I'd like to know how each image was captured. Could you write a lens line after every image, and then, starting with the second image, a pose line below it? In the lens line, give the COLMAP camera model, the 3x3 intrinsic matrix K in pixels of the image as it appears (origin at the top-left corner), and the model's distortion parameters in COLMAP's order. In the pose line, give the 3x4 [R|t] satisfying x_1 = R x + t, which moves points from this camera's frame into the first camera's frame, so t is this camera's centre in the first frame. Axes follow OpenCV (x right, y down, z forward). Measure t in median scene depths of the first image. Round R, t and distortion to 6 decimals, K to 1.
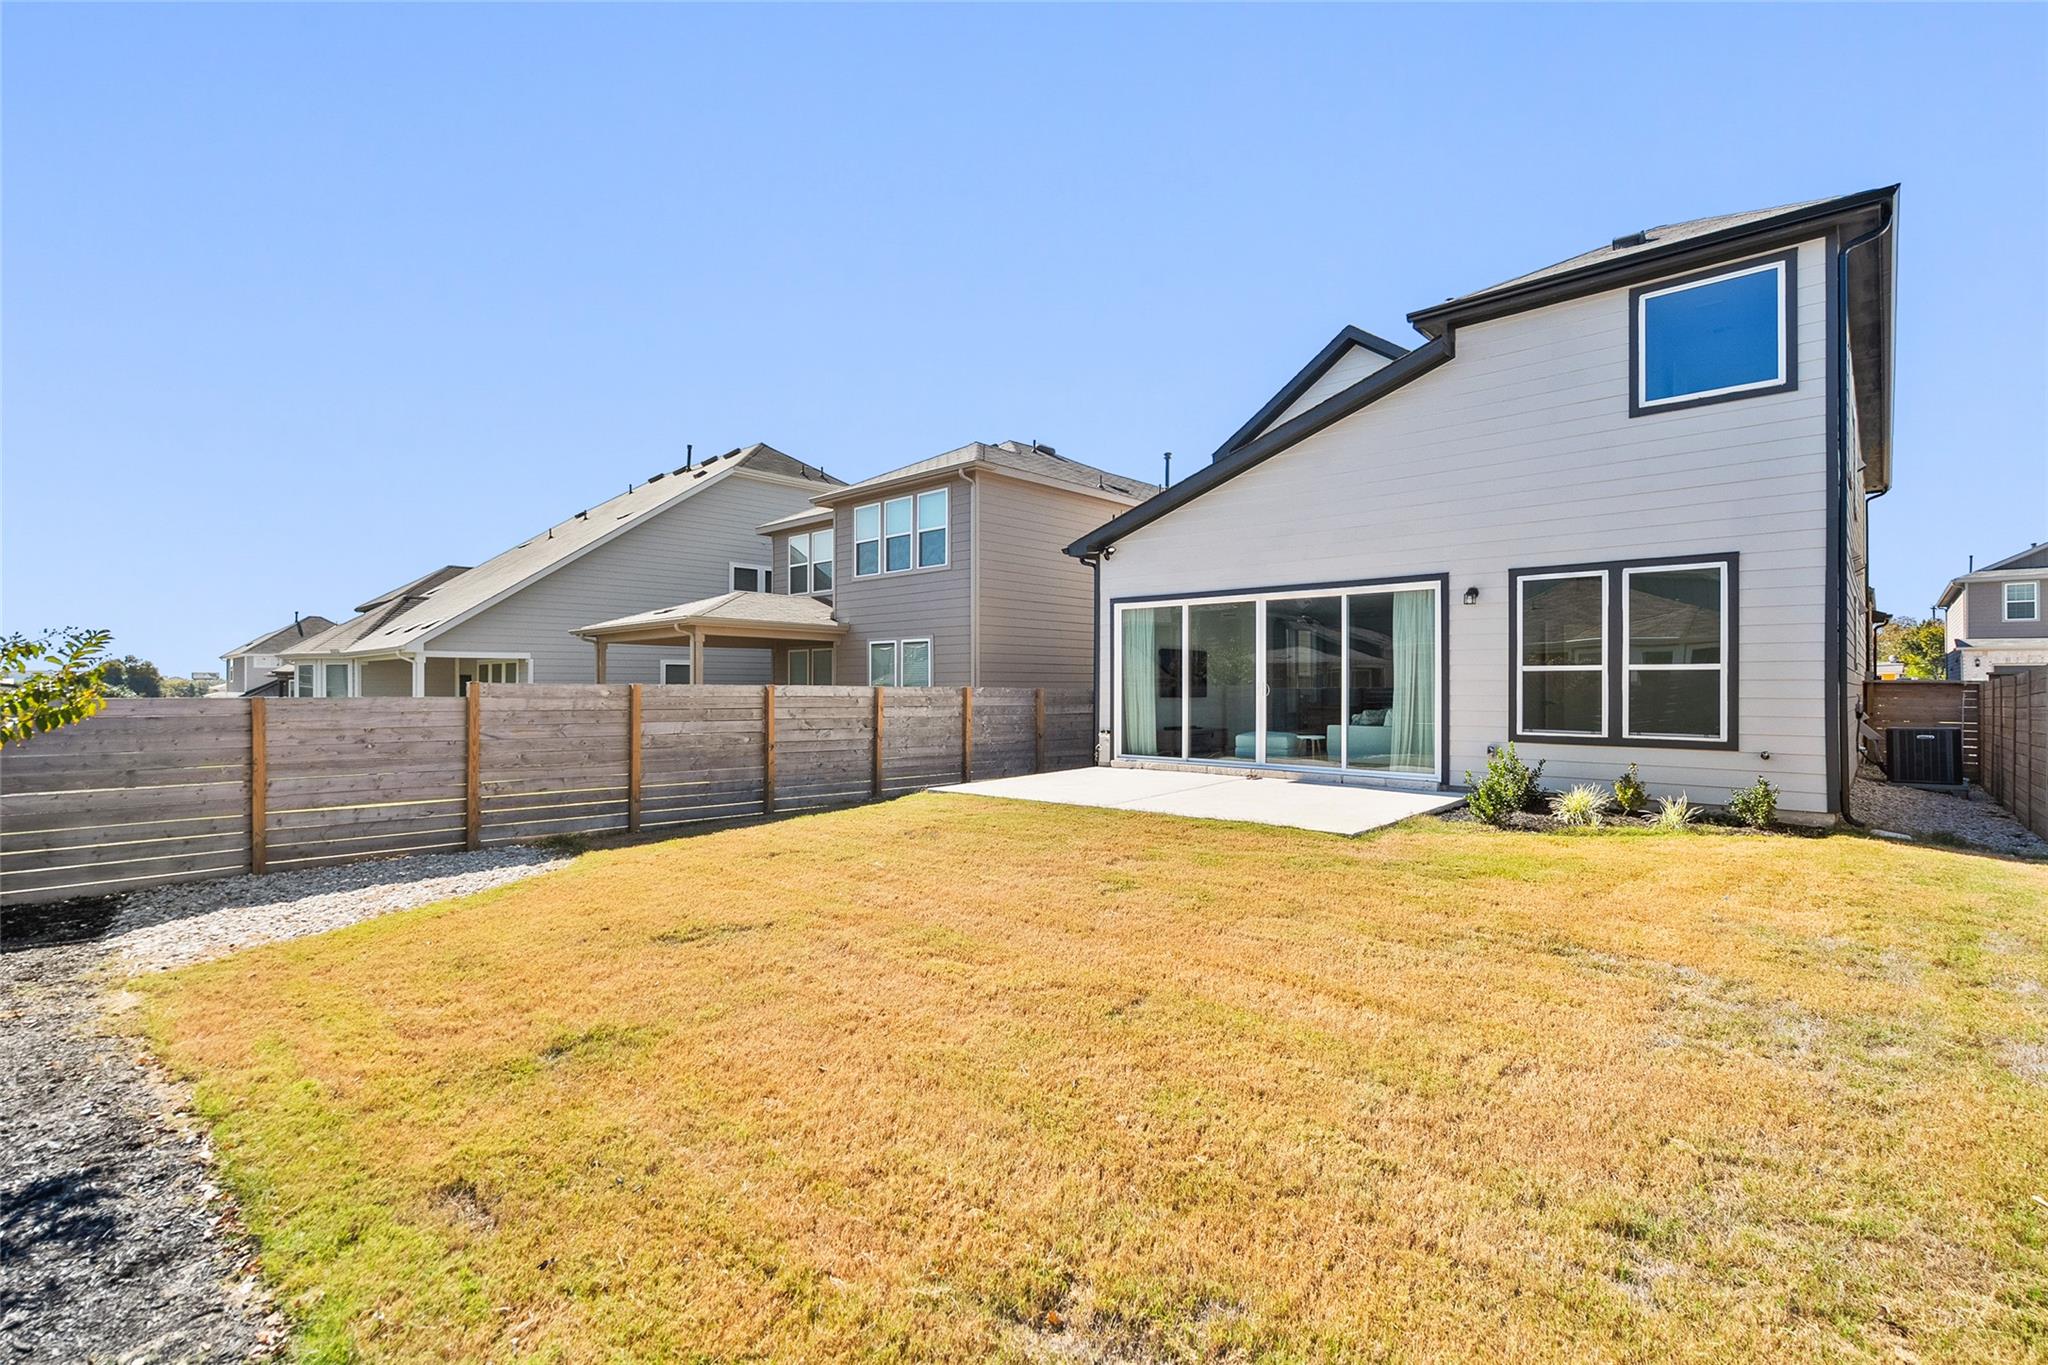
lens RADIAL K [[939.8, 0, 1018.7], [0, 939.8, 682.2], [0, 0, 1]] dist [0.000549, 0.000420]
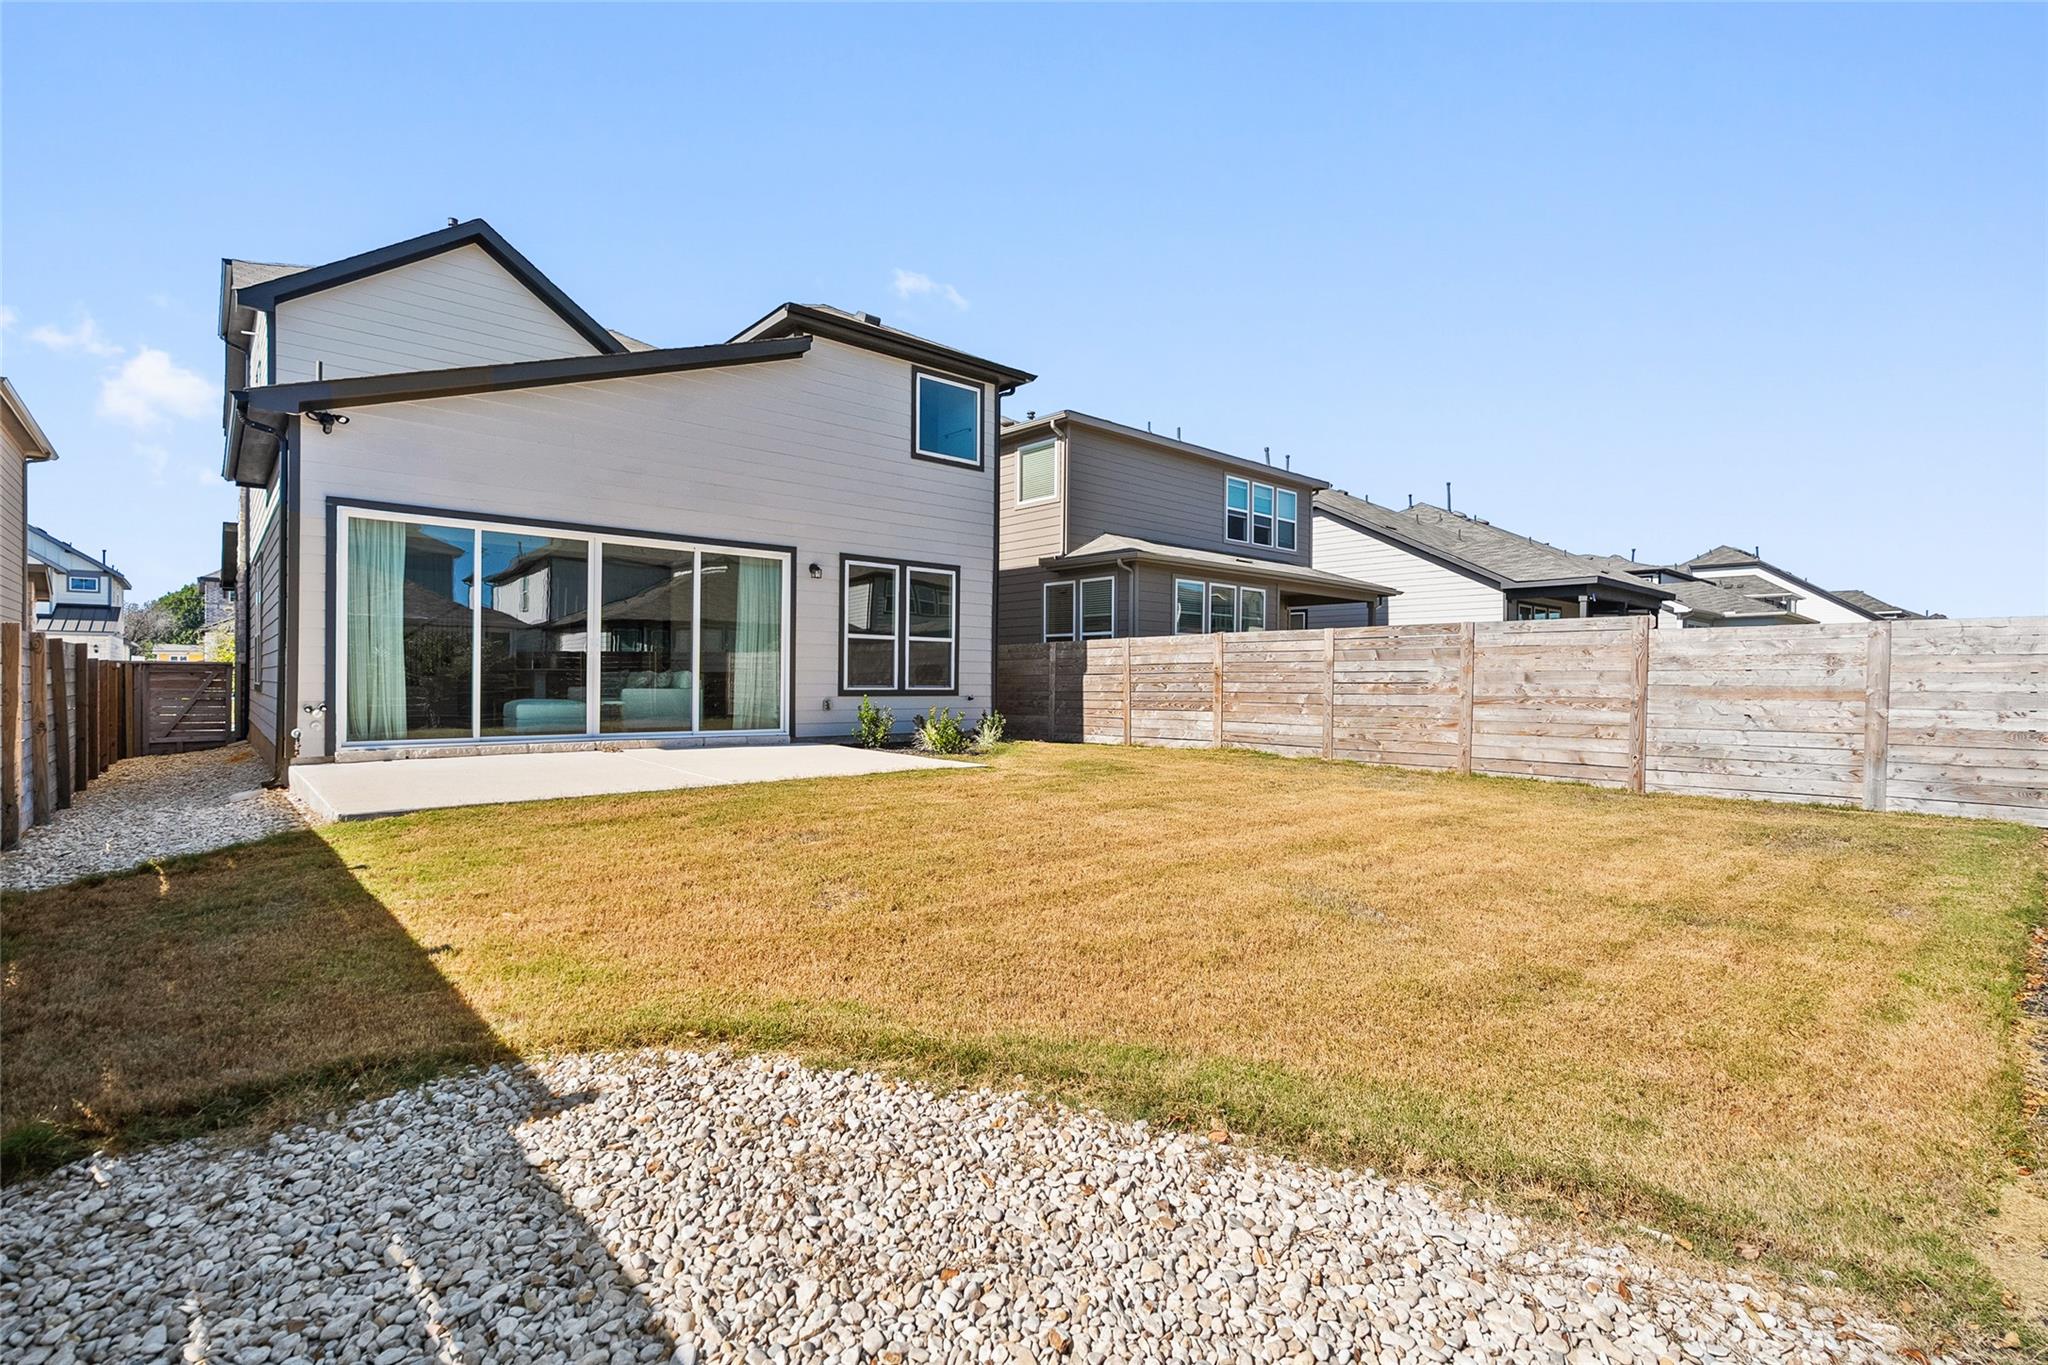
lens RADIAL K [[939.8, 0, 1018.7], [0, 939.8, 682.2], [0, 0, 1]] dist [0.000549, 0.000420]
pose [[0.101868, -0.004518, 0.994788, -0.576462], [-0.012305, 0.999907, 0.005802, 0.031500], [-0.994722, -0.012832, 0.101803, 0.566305]]
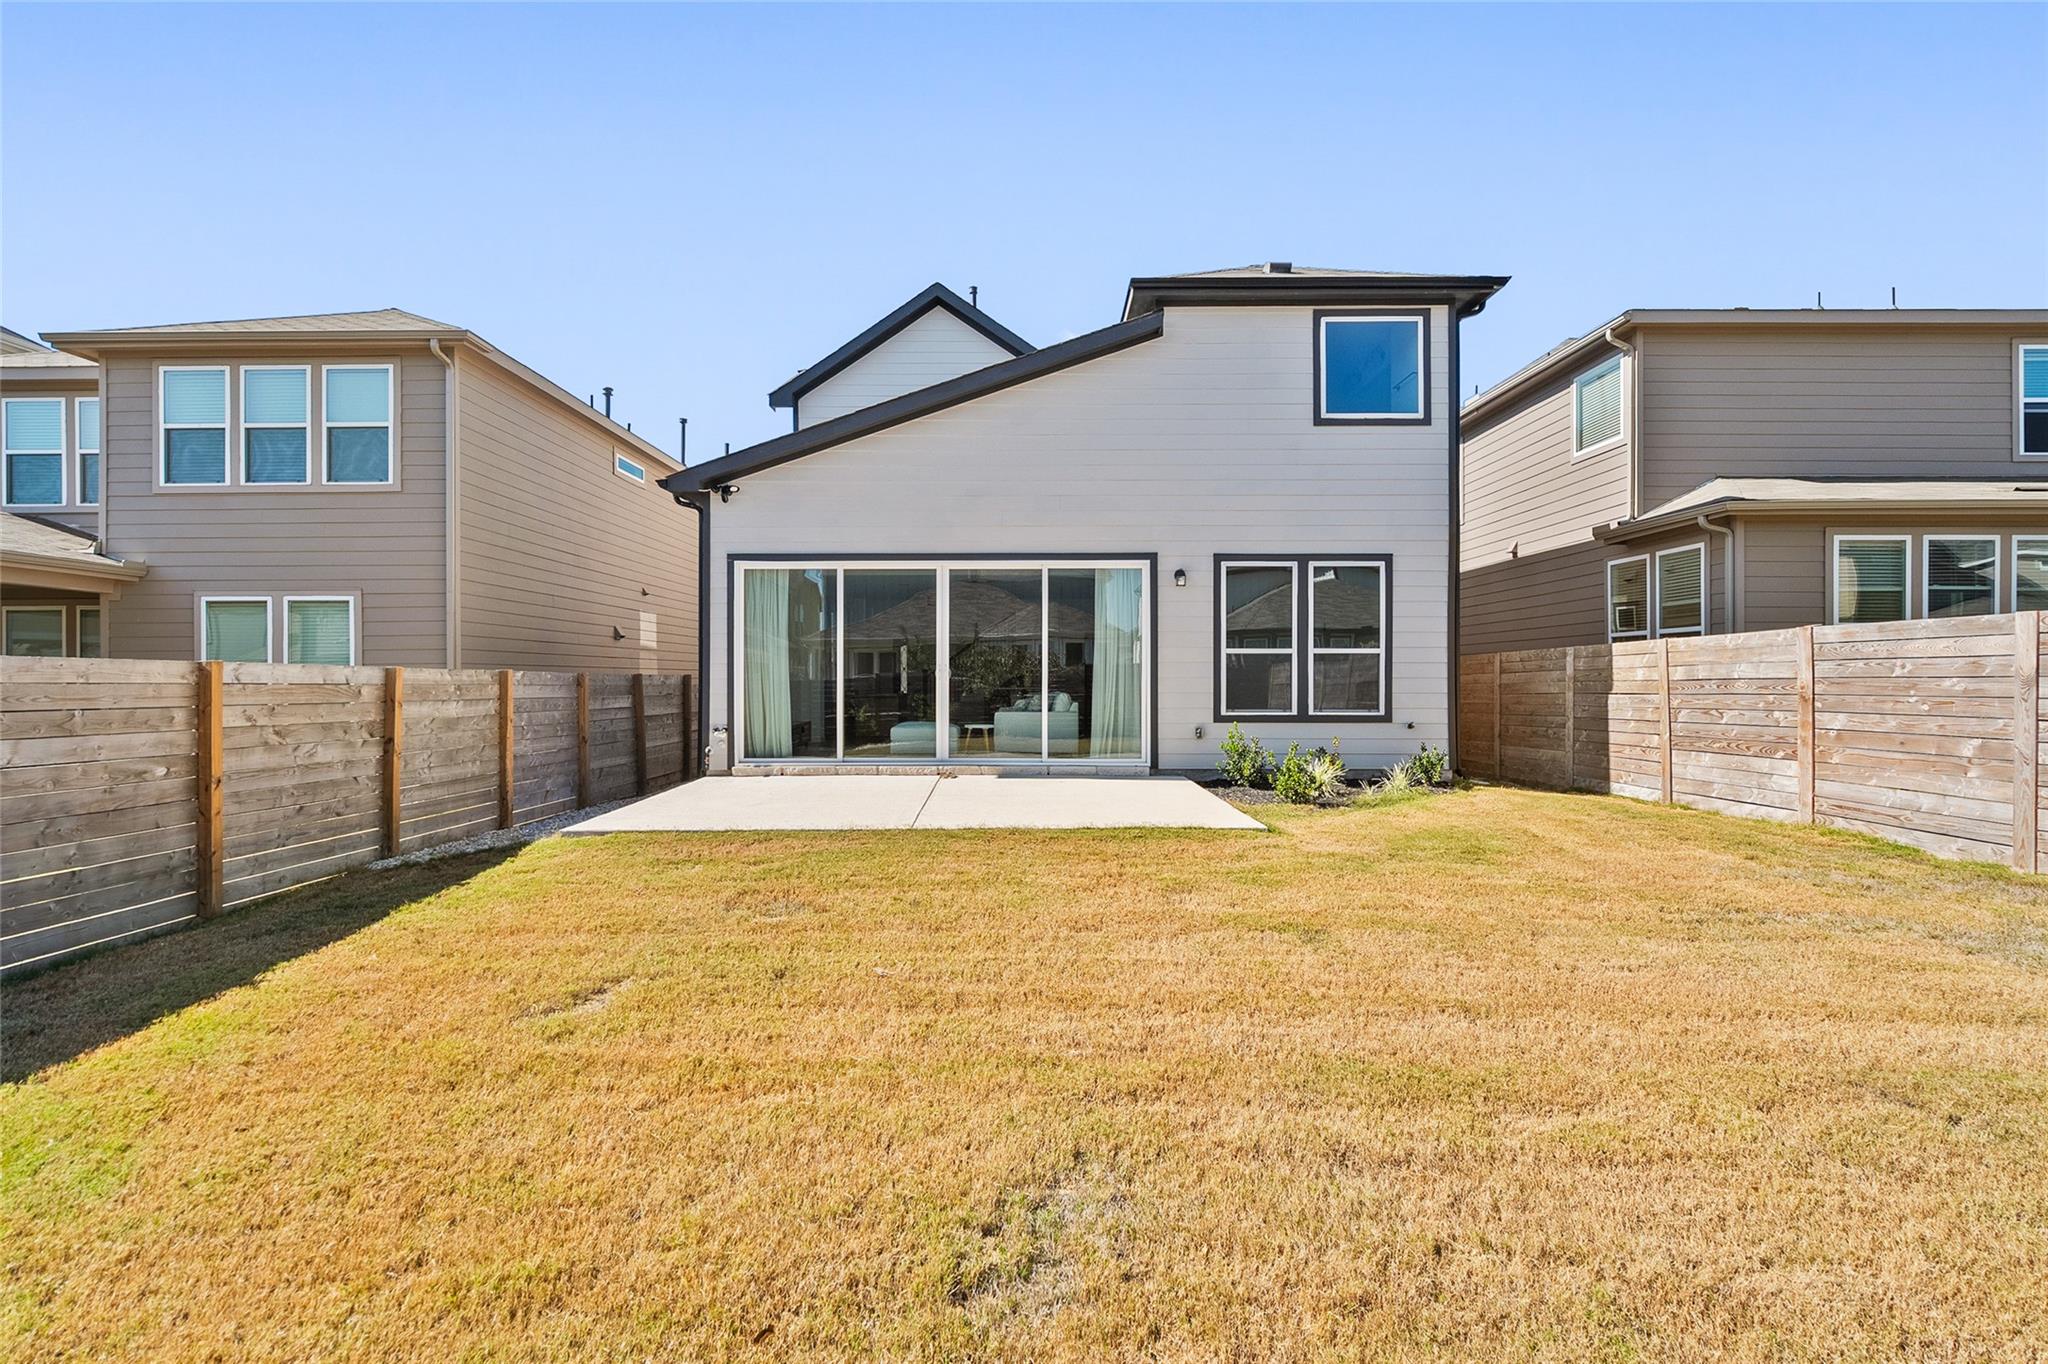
lens RADIAL K [[950.2, 0, 1017.9], [0, 950.2, 678.0], [0, 0, 1]] dist [-0.001346, 0.000665]
pose [[0.737737, -0.001911, 0.675085, -0.295085], [-0.000326, 0.999995, 0.003187, 0.010357], [-0.675088, -0.002572, 0.737733, 0.331829]]
